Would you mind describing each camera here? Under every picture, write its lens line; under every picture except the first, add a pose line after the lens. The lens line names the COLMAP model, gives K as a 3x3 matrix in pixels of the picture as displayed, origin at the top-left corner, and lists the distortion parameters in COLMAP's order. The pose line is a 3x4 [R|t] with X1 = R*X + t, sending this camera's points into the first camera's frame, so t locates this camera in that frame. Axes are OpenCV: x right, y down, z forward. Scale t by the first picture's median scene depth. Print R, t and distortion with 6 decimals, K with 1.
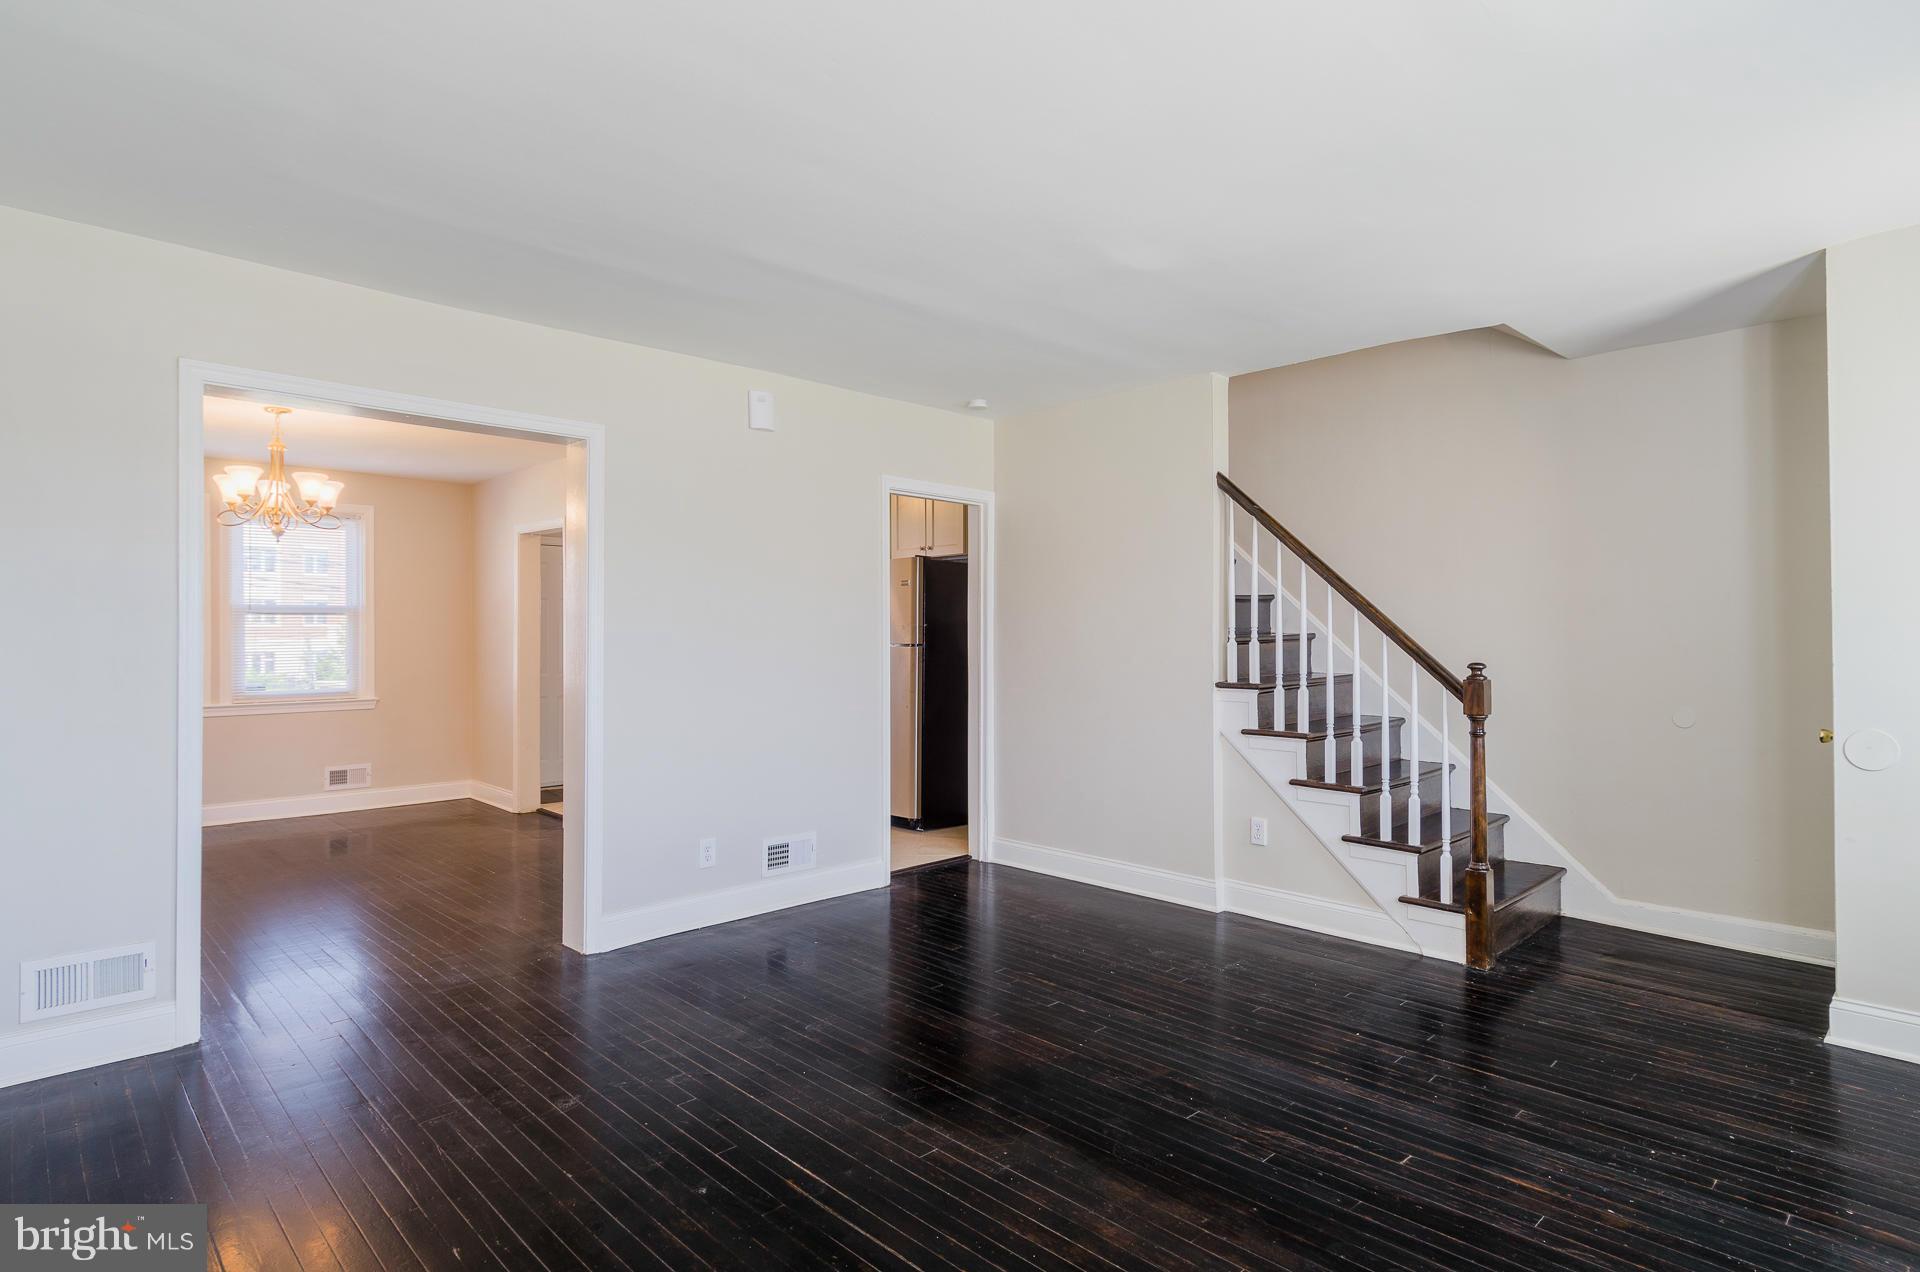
lens RADIAL K [[1014.0, 0, 964.3], [0, 1014.0, 632.6], [0, 0, 1]] dist [0.007819, -0.002794]
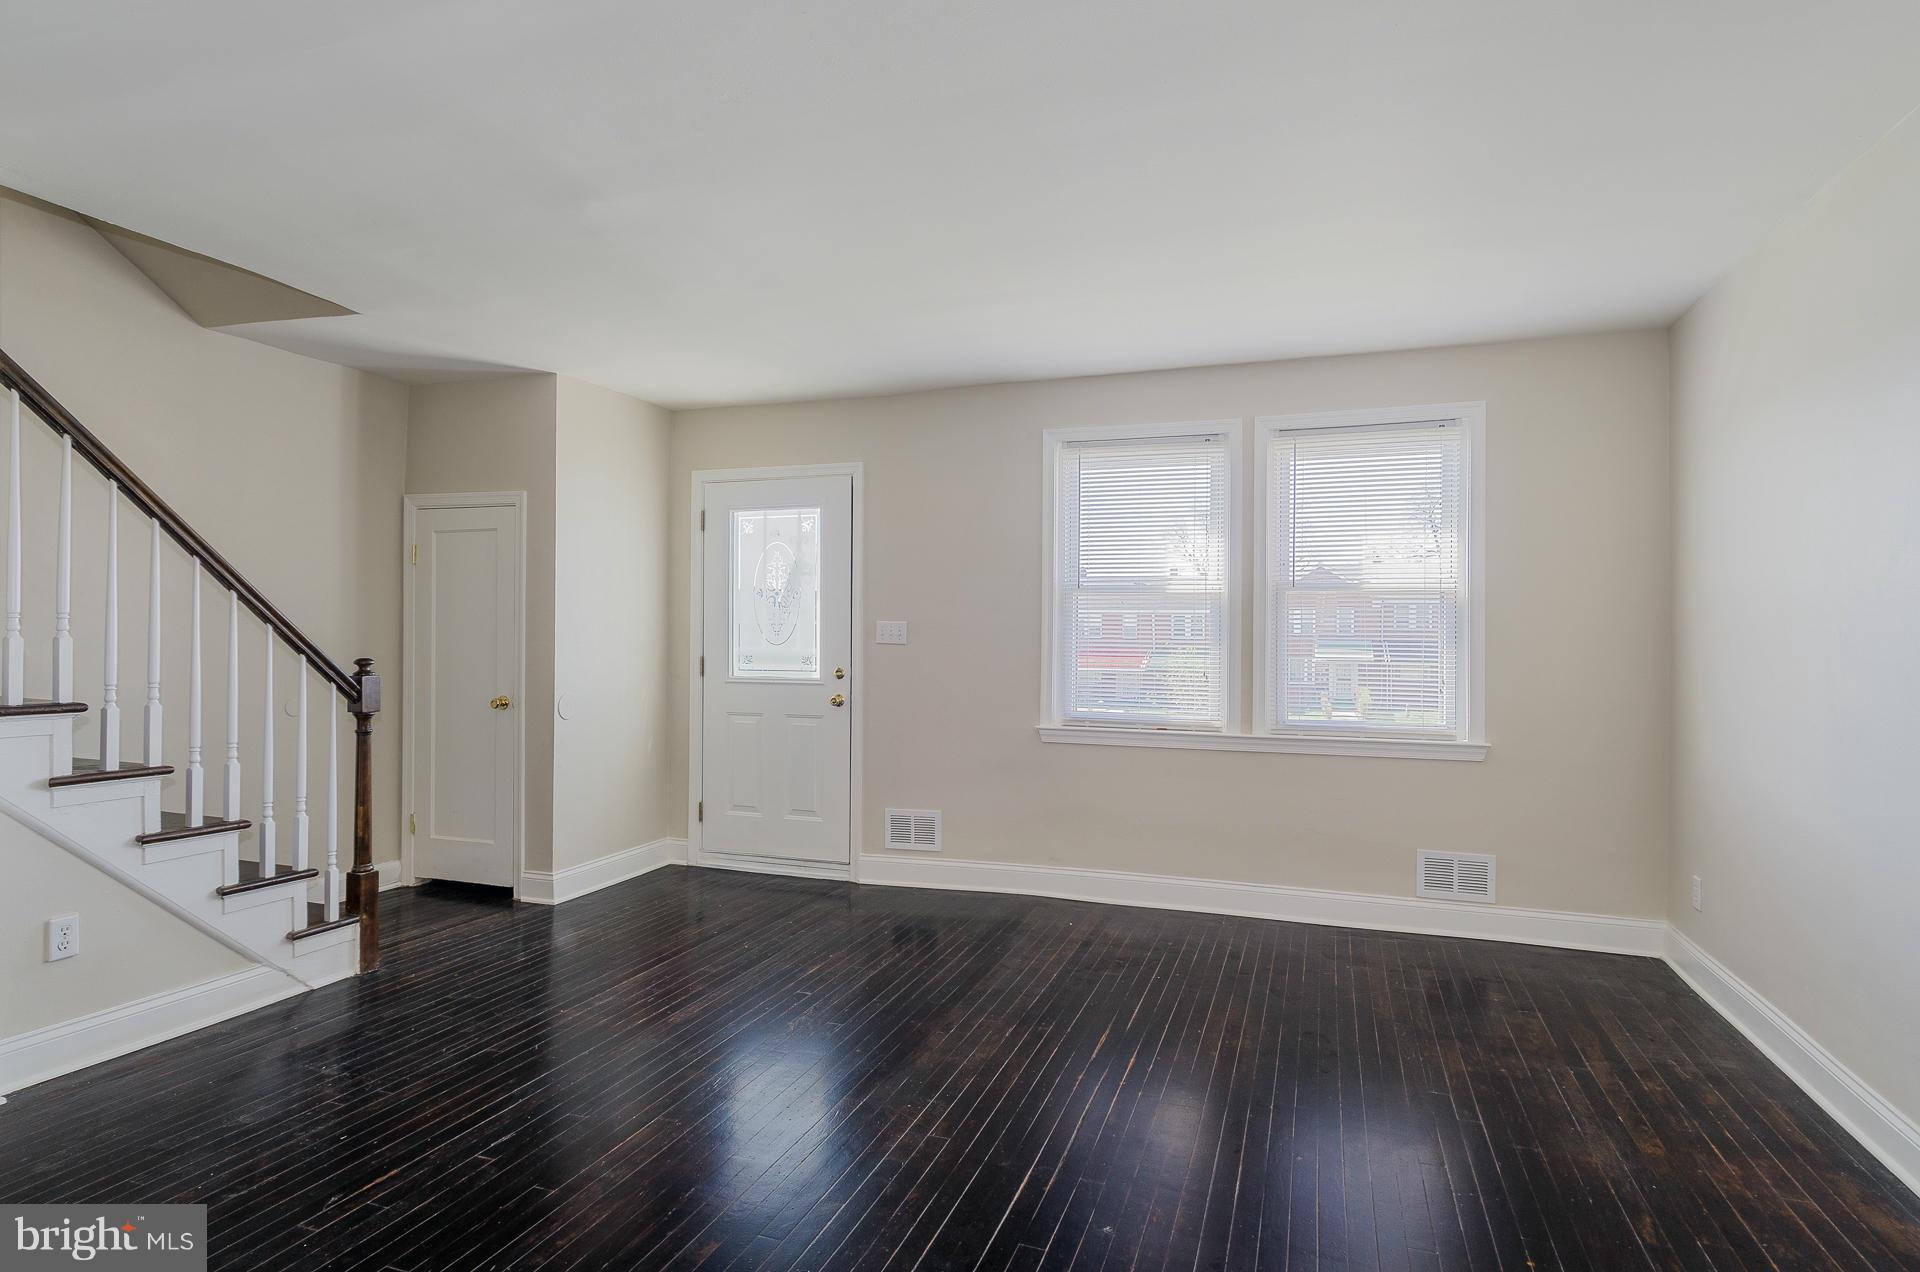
lens RADIAL K [[1014.0, 0, 962.3], [0, 1014.0, 631.5], [0, 0, 1]] dist [0.007819, -0.002794]
pose [[-0.449920, 0.003434, 0.893062, -0.673823], [-0.015191, 0.999818, -0.011498, 0.006631], [-0.892940, -0.018740, -0.449786, 1.007813]]
